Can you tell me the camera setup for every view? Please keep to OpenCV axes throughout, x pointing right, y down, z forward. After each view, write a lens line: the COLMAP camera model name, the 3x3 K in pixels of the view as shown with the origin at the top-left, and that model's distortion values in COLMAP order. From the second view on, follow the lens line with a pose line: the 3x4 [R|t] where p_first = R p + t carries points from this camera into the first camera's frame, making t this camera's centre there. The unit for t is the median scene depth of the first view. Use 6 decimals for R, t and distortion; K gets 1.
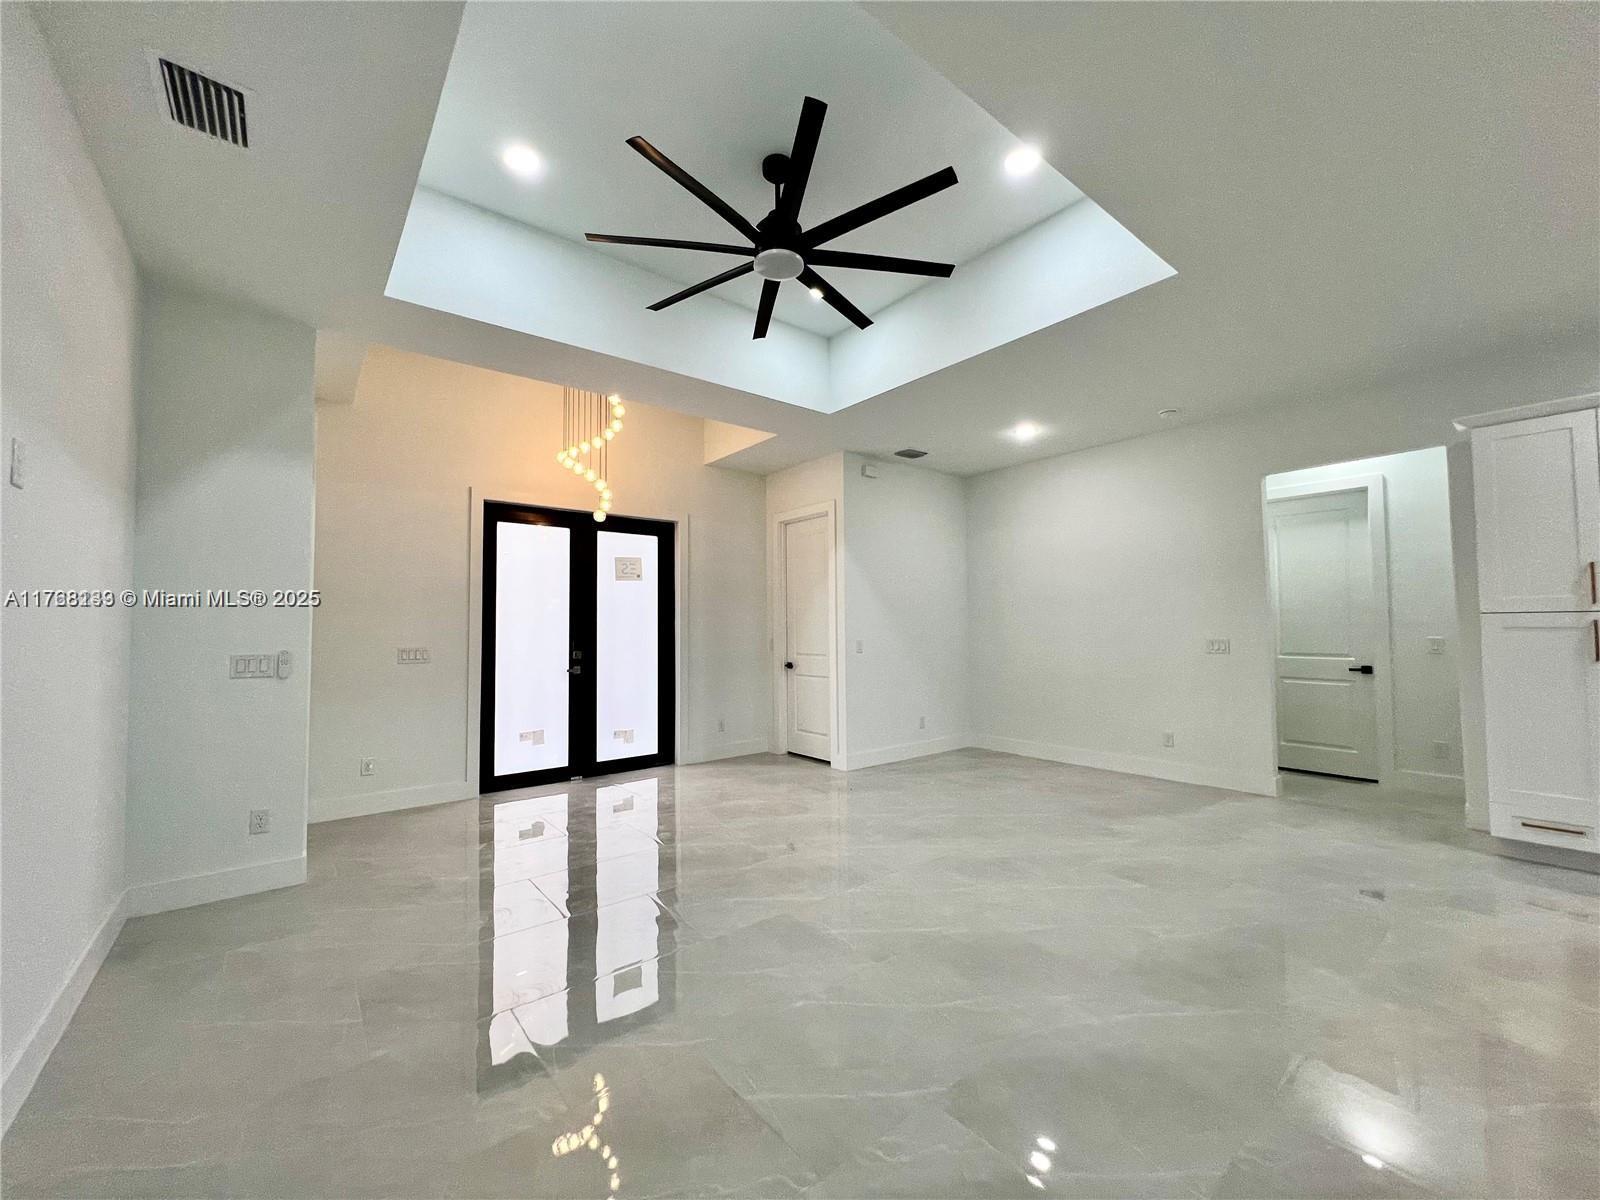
lens RADIAL K [[640.8, 0, 799.2], [0, 640.8, 595.5], [0, 0, 1]] dist [0.000128, -0.000004]
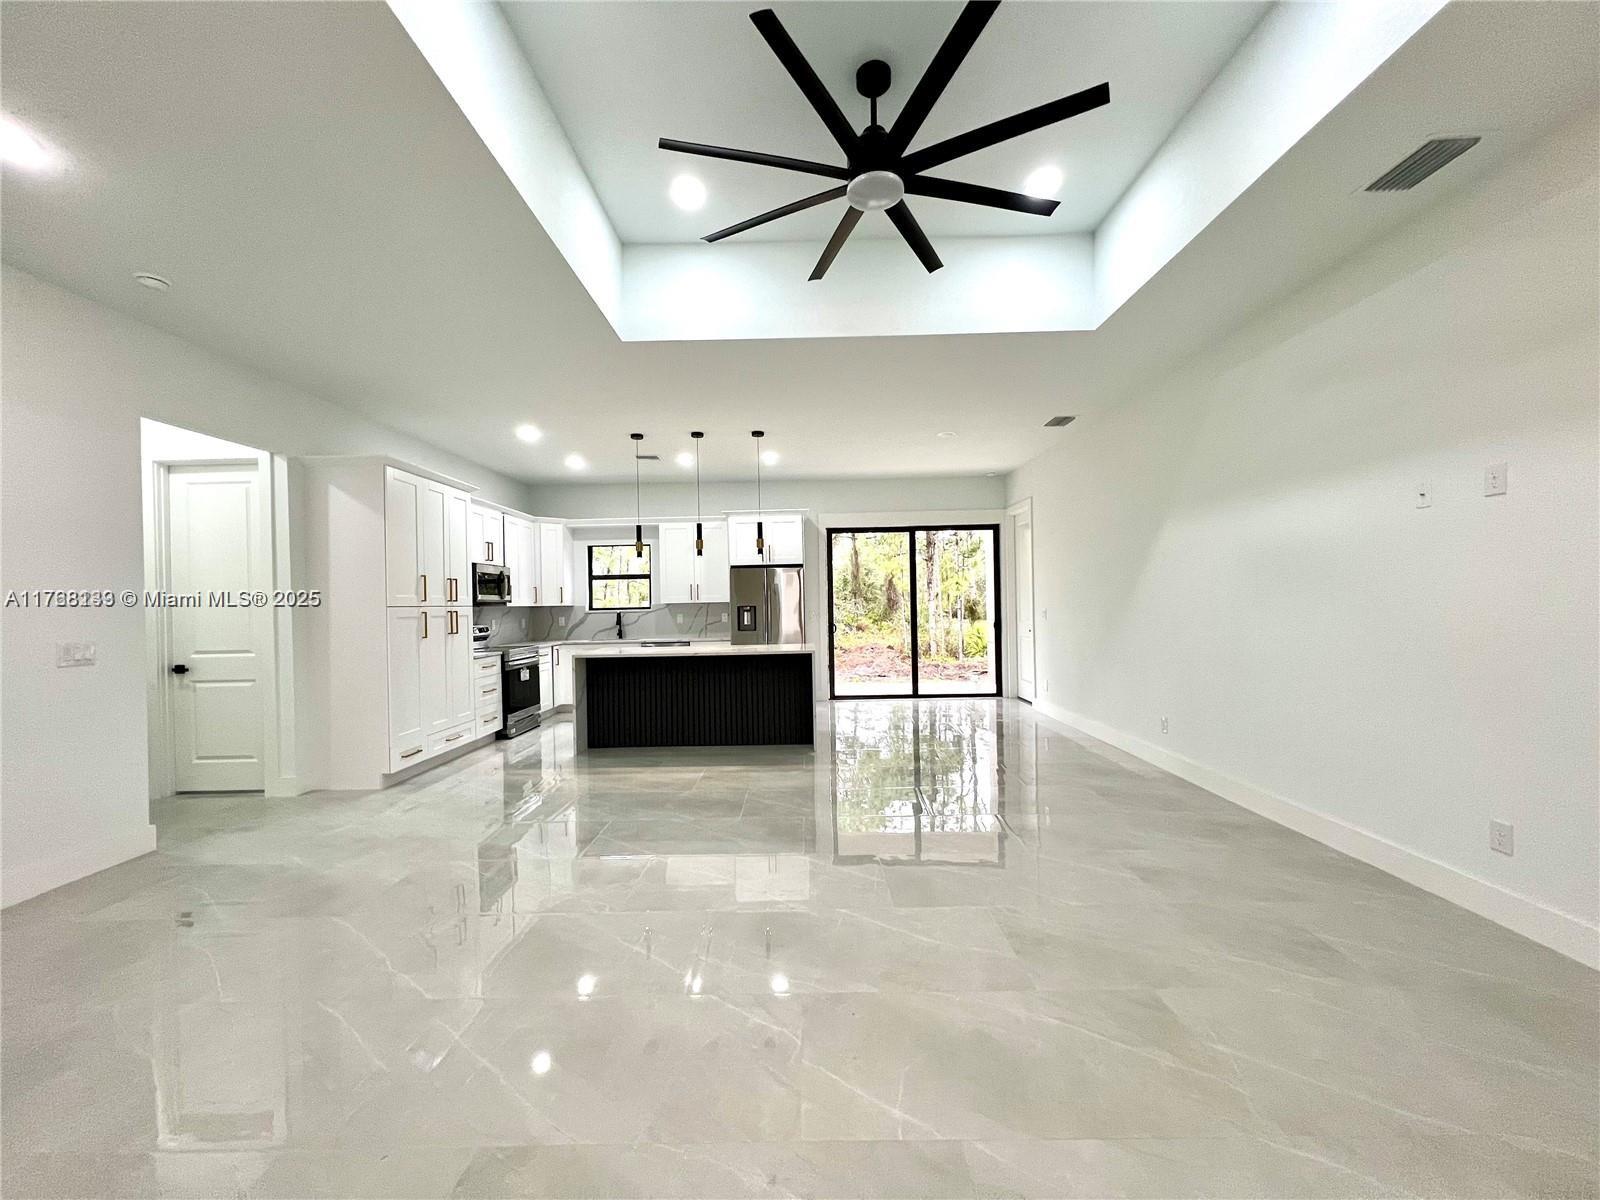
lens RADIAL K [[634.9, 0, 800.9], [0, 634.9, 605.8], [0, 0, 1]] dist [-0.009431, 0.000105]
pose [[-0.776877, 0.021345, 0.629291, -0.269573], [-0.006261, 0.999114, -0.041620, 0.048332], [-0.629622, -0.036274, -0.776055, 0.962554]]
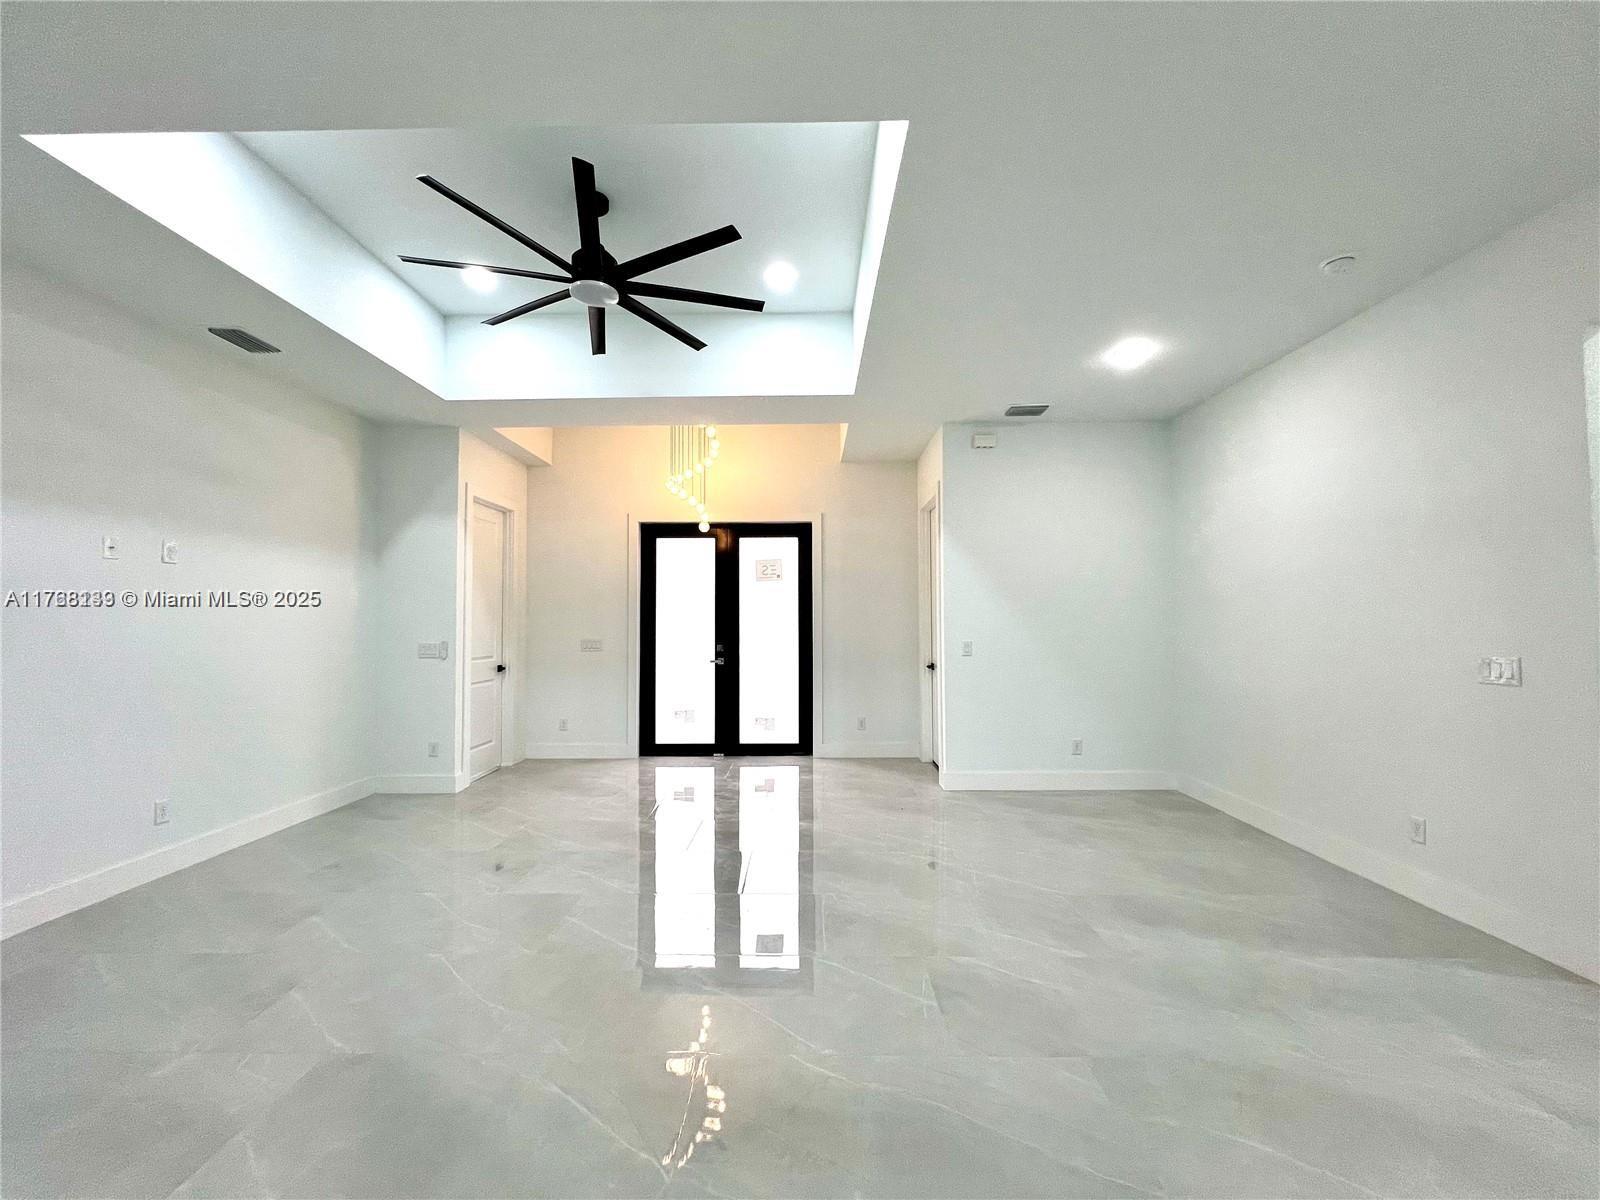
lens RADIAL K [[640.8, 0, 799.2], [0, 640.8, 595.5], [0, 0, 1]] dist [0.000128, -0.000004]
pose [[0.768366, -0.020600, -0.639679, 0.512240], [0.031695, 0.999480, 0.005885, -0.003926], [0.639225, -0.024797, 0.768620, 0.215796]]
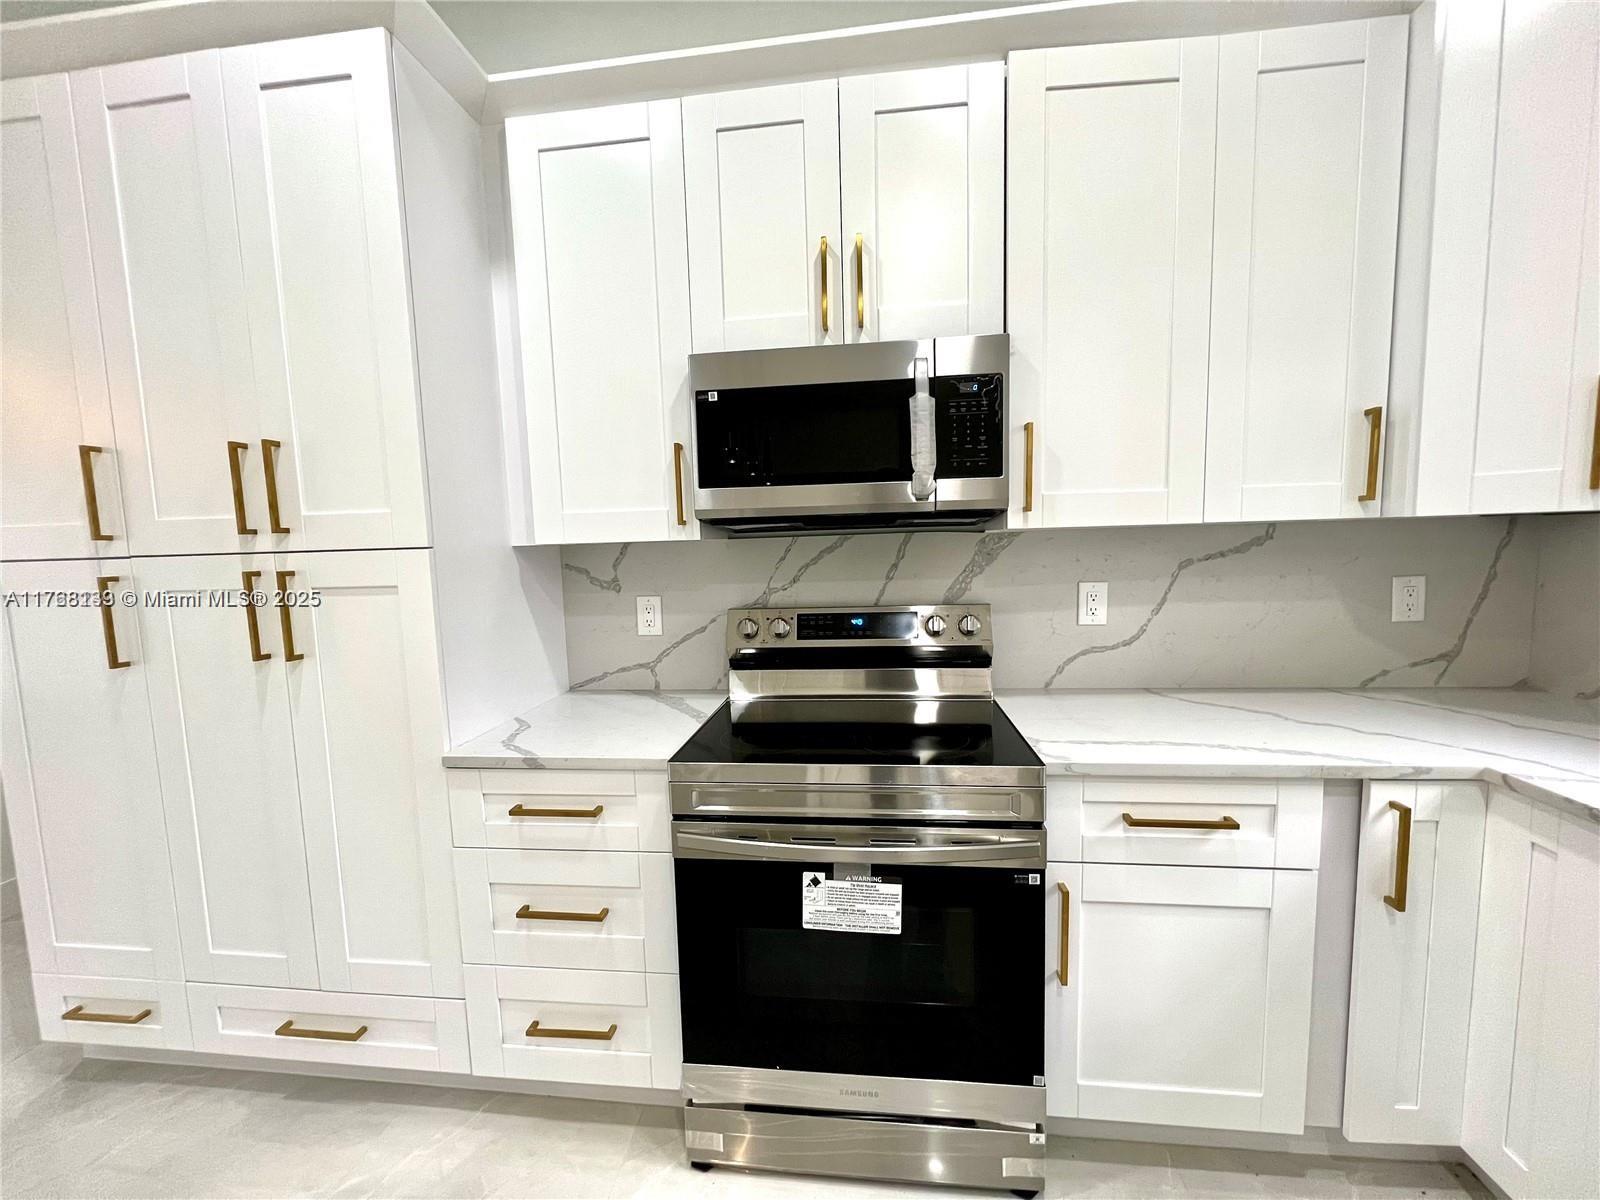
lens RADIAL K [[639.3, 0, 797.8], [0, 639.3, 602.0], [0, 0, 1]] dist [0.000024, -0.000042]
pose [[0.713660, -0.083329, 0.695518, 0.755095], [-0.010340, 0.991538, 0.129404, -0.004985], [-0.700416, -0.099542, 0.706760, 0.201758]]
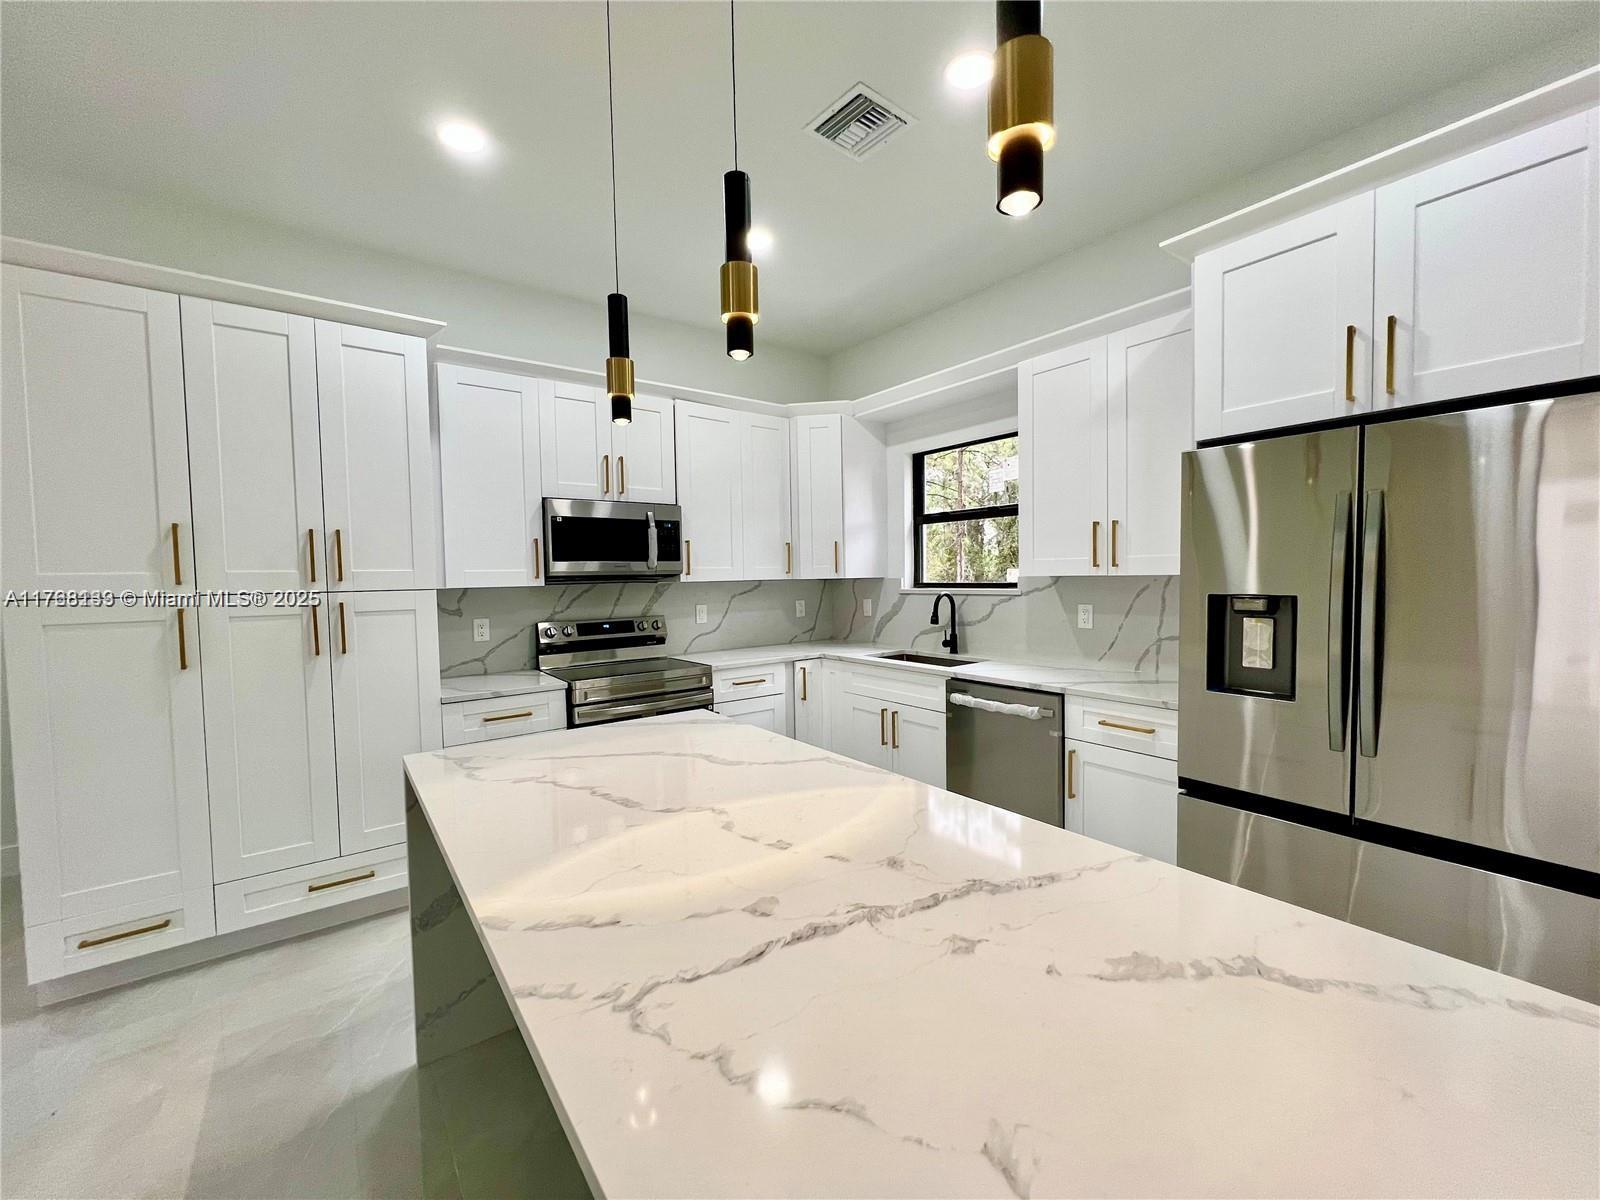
lens RADIAL K [[634.9, 0, 800.9], [0, 634.9, 605.8], [0, 0, 1]] dist [-0.009431, 0.000105]
pose [[0.028582, -0.042527, 0.998686, 0.351188], [-0.031744, 0.998552, 0.043430, -0.009251], [-0.999087, -0.032943, 0.027191, 0.190558]]
